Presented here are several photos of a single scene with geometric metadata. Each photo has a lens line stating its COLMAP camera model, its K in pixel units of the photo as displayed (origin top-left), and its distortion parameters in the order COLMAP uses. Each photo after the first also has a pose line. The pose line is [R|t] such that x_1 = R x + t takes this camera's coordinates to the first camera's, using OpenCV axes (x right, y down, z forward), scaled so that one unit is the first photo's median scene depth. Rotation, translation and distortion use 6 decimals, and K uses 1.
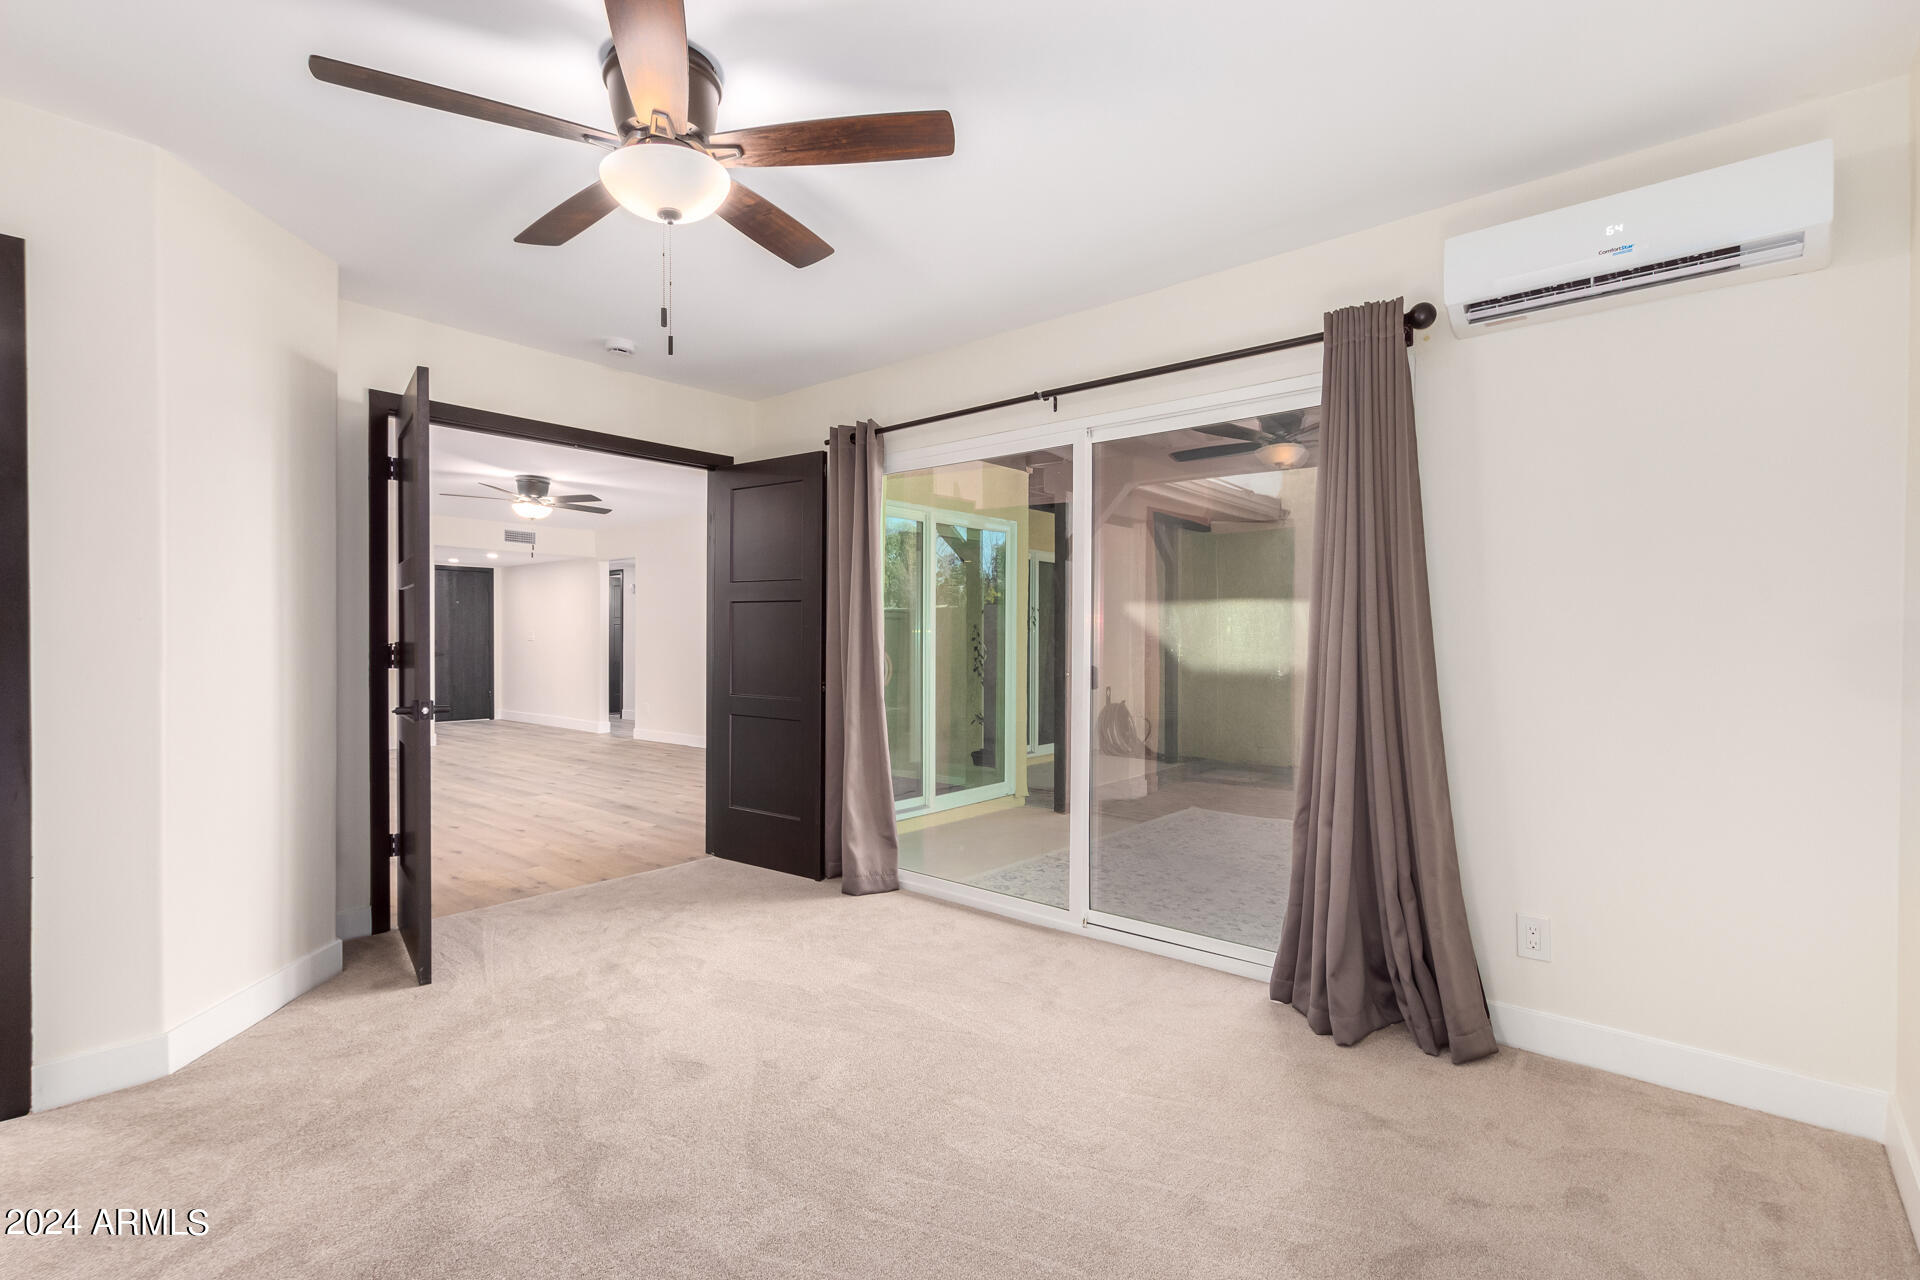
lens RADIAL K [[887.5, 0, 957.4], [0, 887.5, 648.3], [0, 0, 1]] dist [-0.018249, 0.012287]
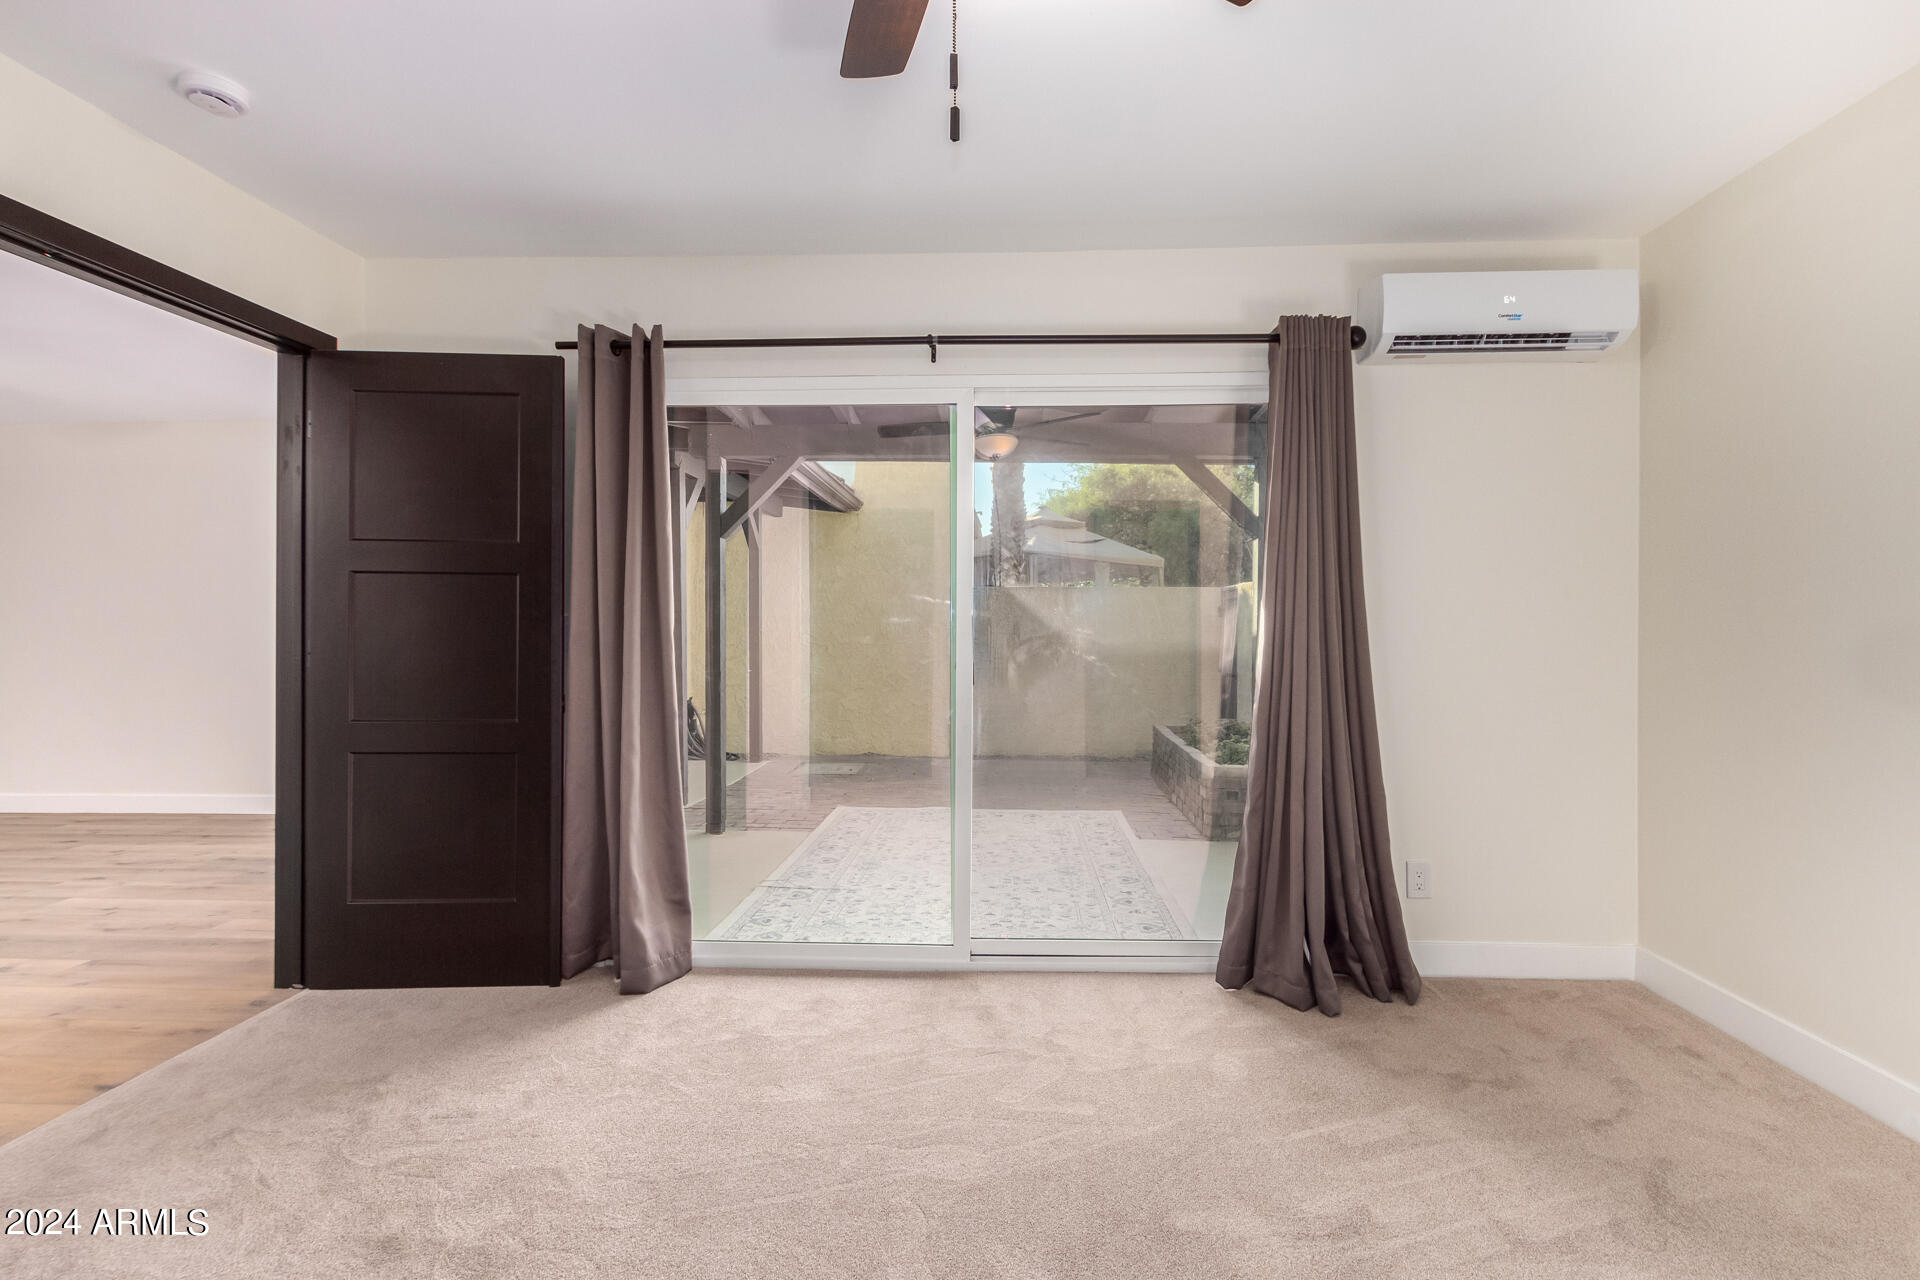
lens RADIAL K [[884.5, 0, 954.2], [0, 884.5, 637.3], [0, 0, 1]] dist [0.004040, -0.003200]
pose [[0.778343, -0.009237, 0.627772, -0.364269], [0.008882, 0.999954, 0.003701, -0.006118], [-0.627777, 0.002695, 0.778389, 0.291996]]
